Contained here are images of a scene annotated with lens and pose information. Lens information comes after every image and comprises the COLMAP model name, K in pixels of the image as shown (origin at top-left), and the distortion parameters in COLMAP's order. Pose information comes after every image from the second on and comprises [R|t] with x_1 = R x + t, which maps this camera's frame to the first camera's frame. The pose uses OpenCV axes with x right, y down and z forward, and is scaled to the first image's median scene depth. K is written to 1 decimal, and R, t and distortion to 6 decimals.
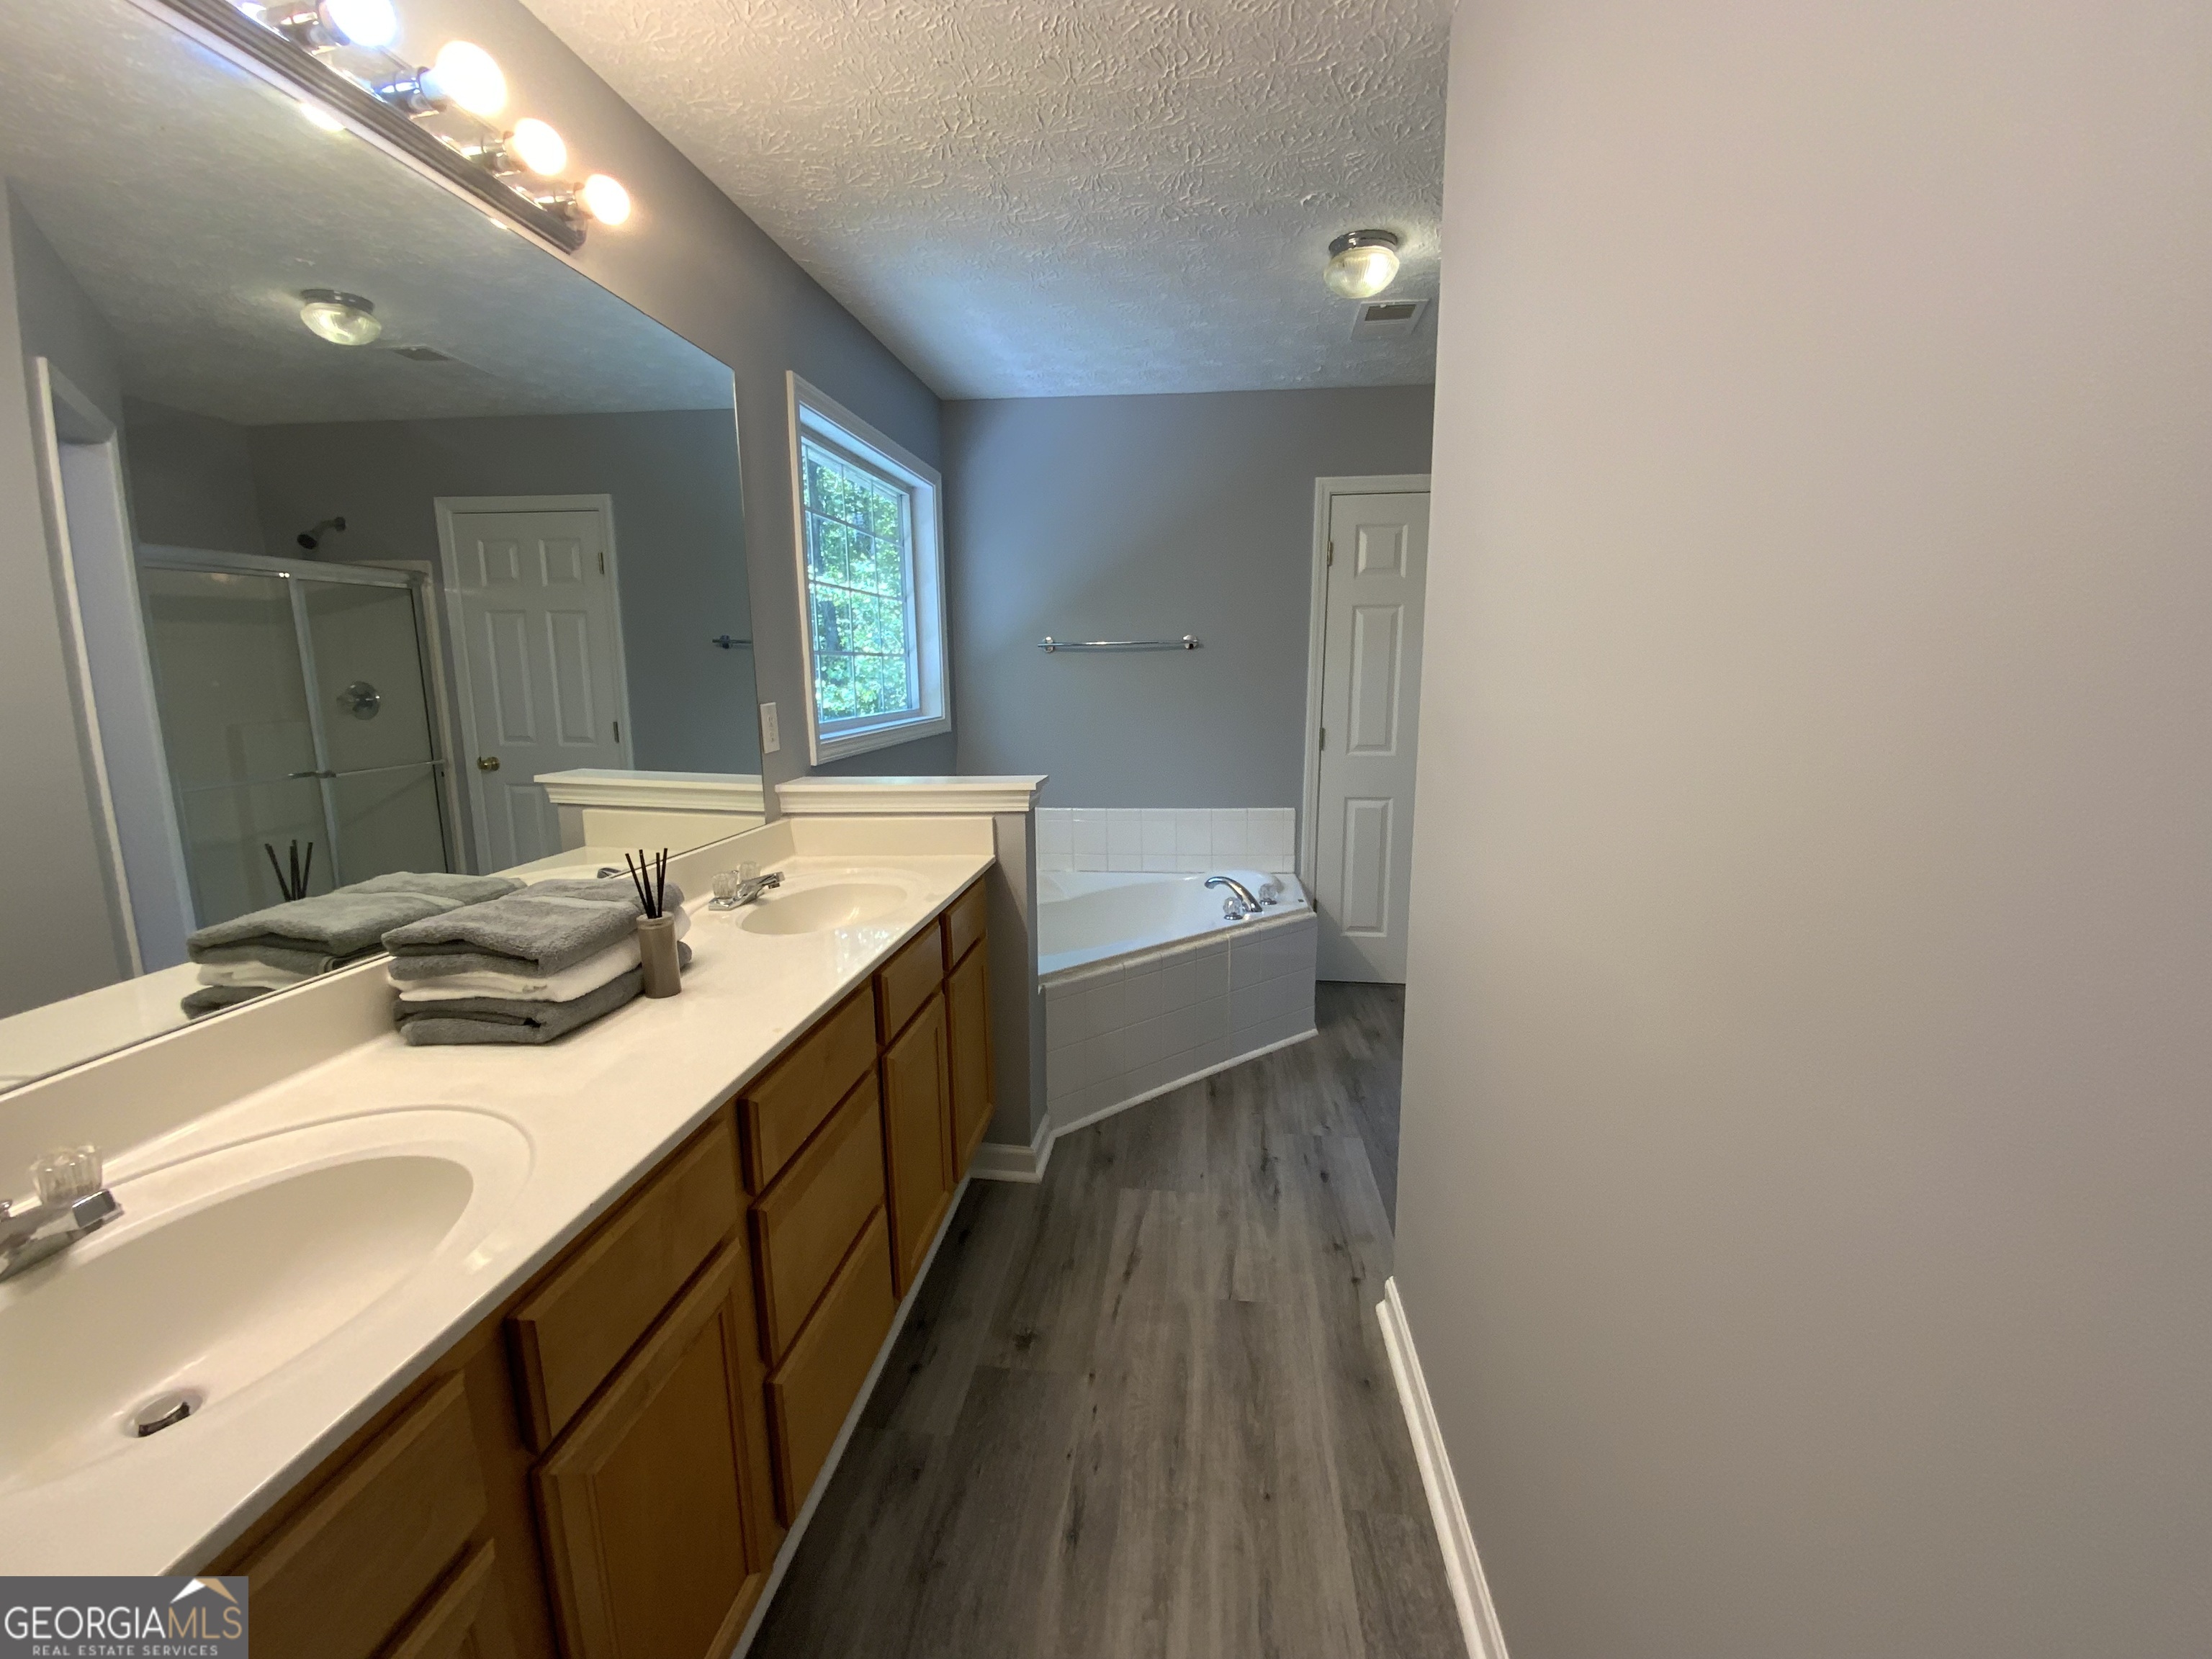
lens RADIAL K [[901.2, 0, 1122.1], [0, 901.2, 824.7], [0, 0, 1]] dist [-0.001903, -0.000544]
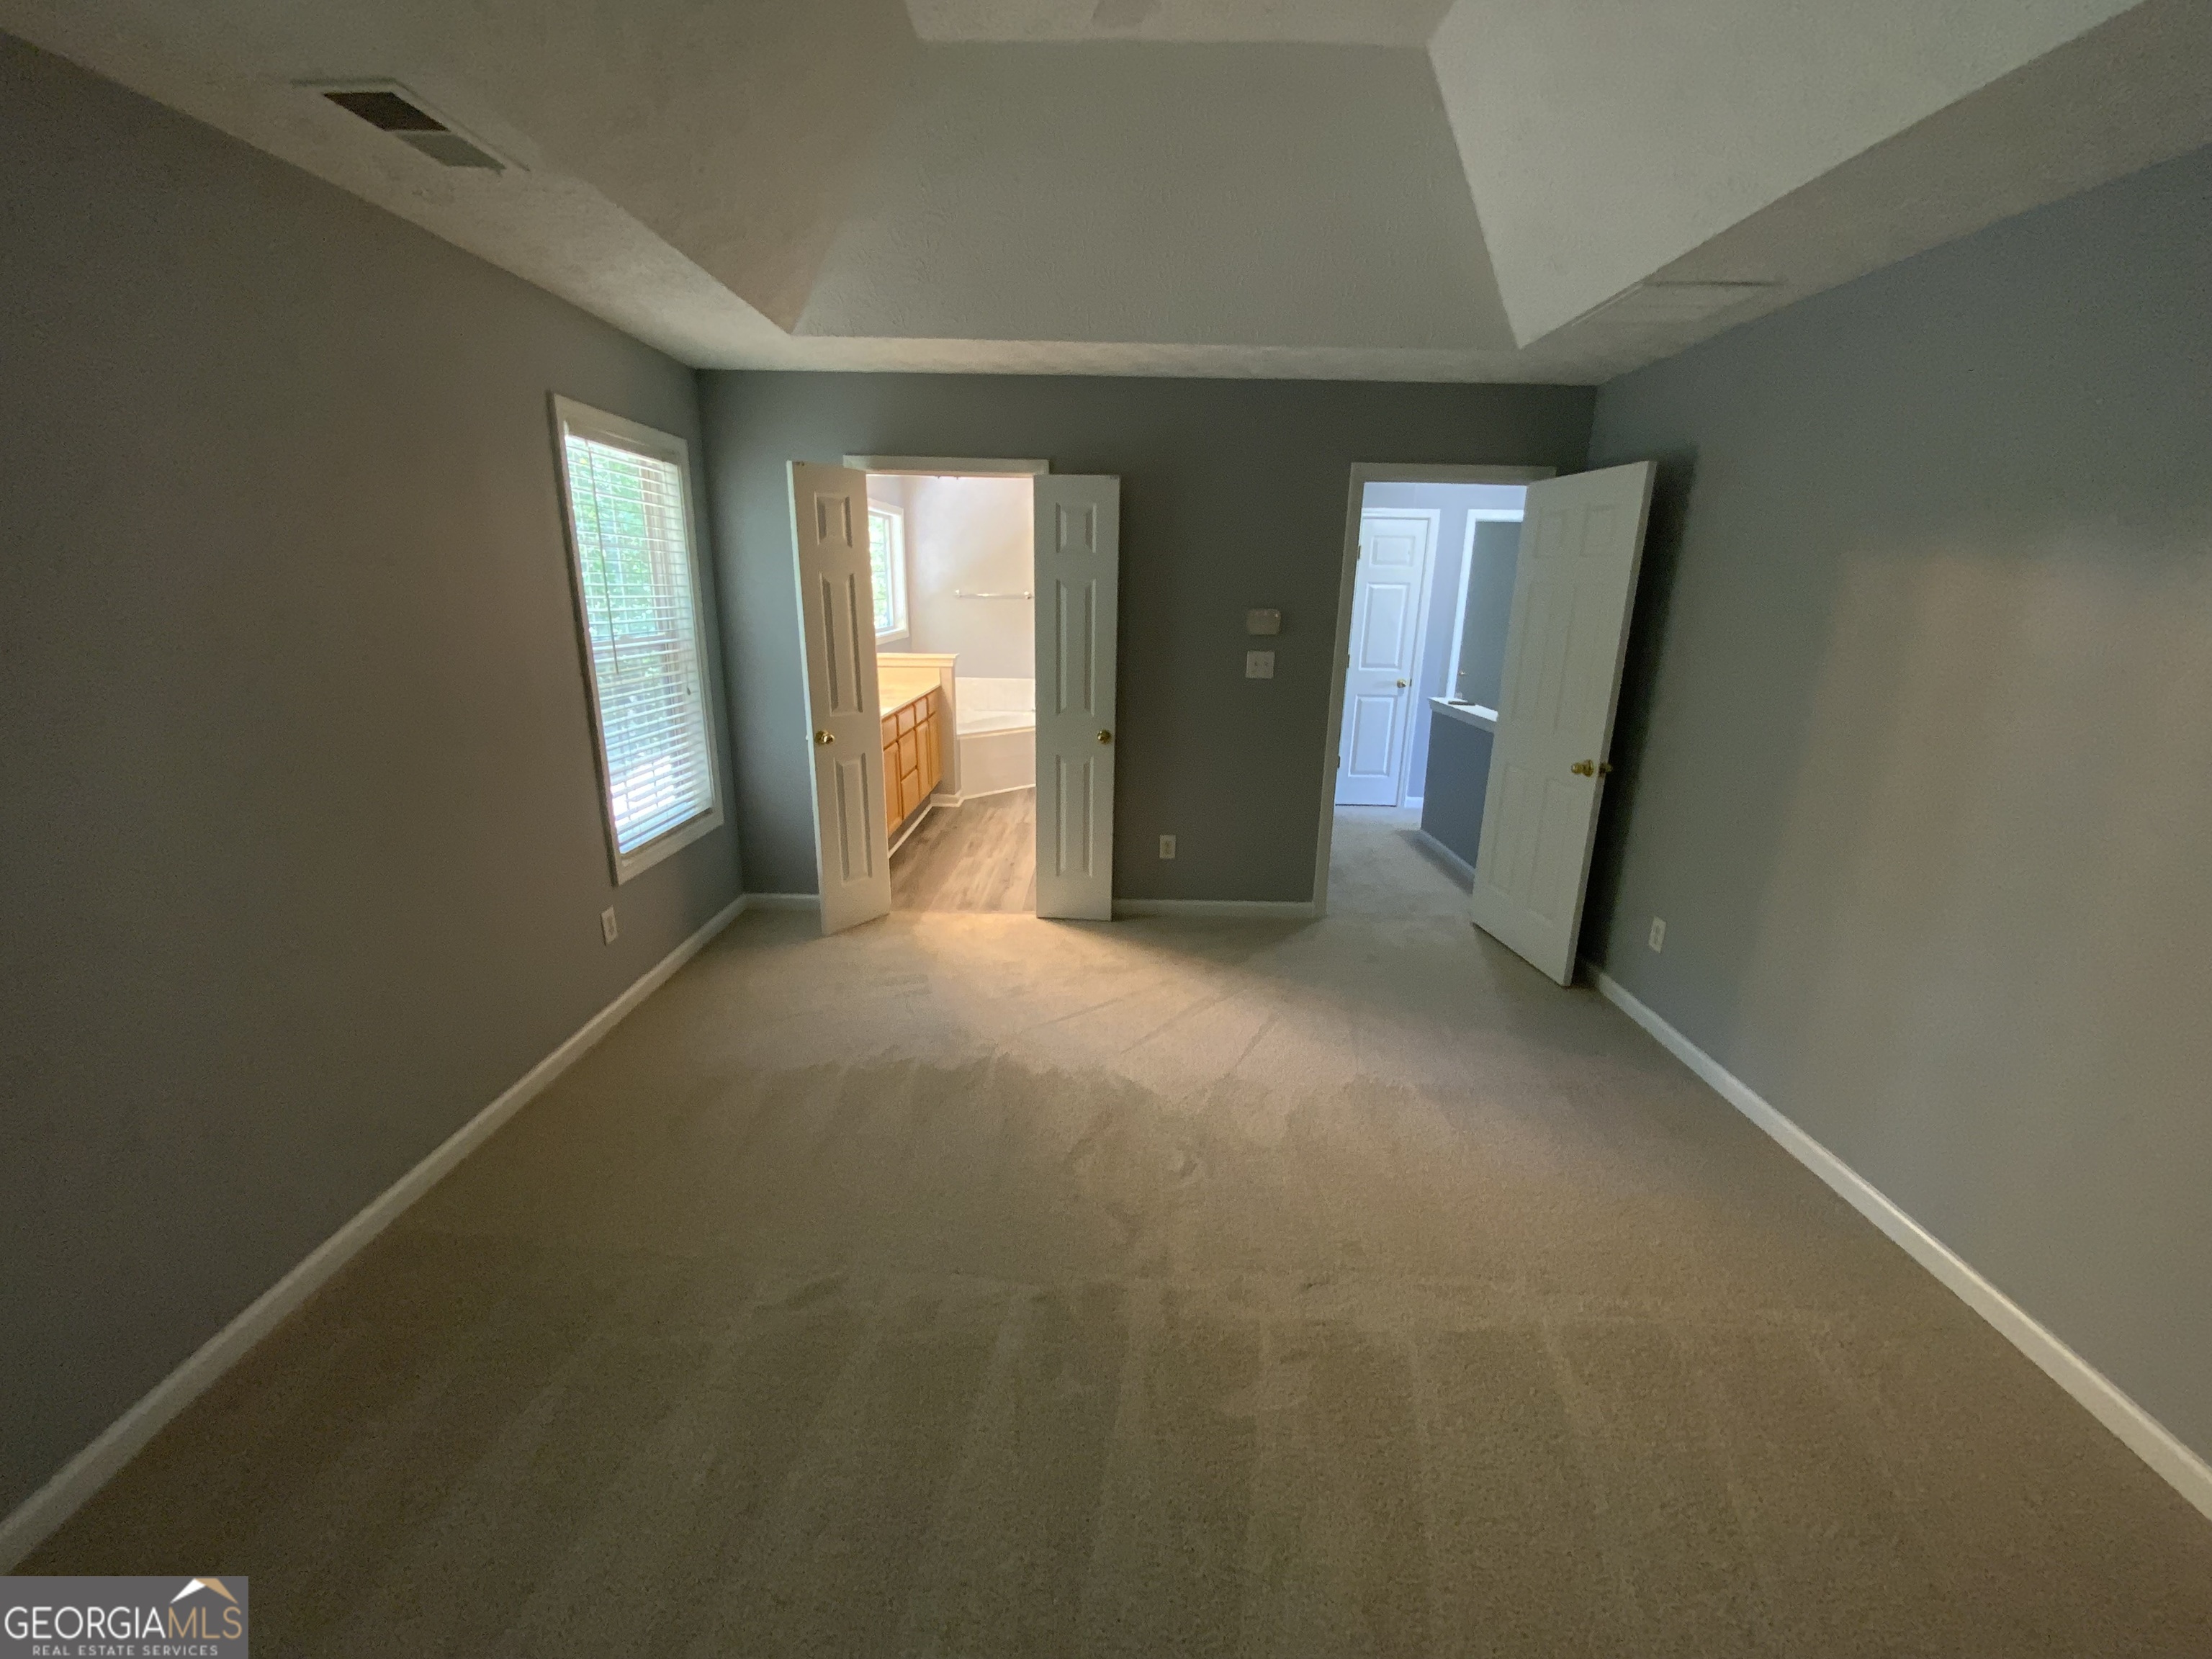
lens RADIAL K [[901.2, 0, 1122.1], [0, 901.2, 824.7], [0, 0, 1]] dist [-0.001903, -0.000544]
pose [[0.994185, -0.001733, 0.107669, 0.079747], [-0.007798, 0.996087, 0.088037, 0.160171], [-0.107400, -0.088365, 0.990281, -1.304848]]
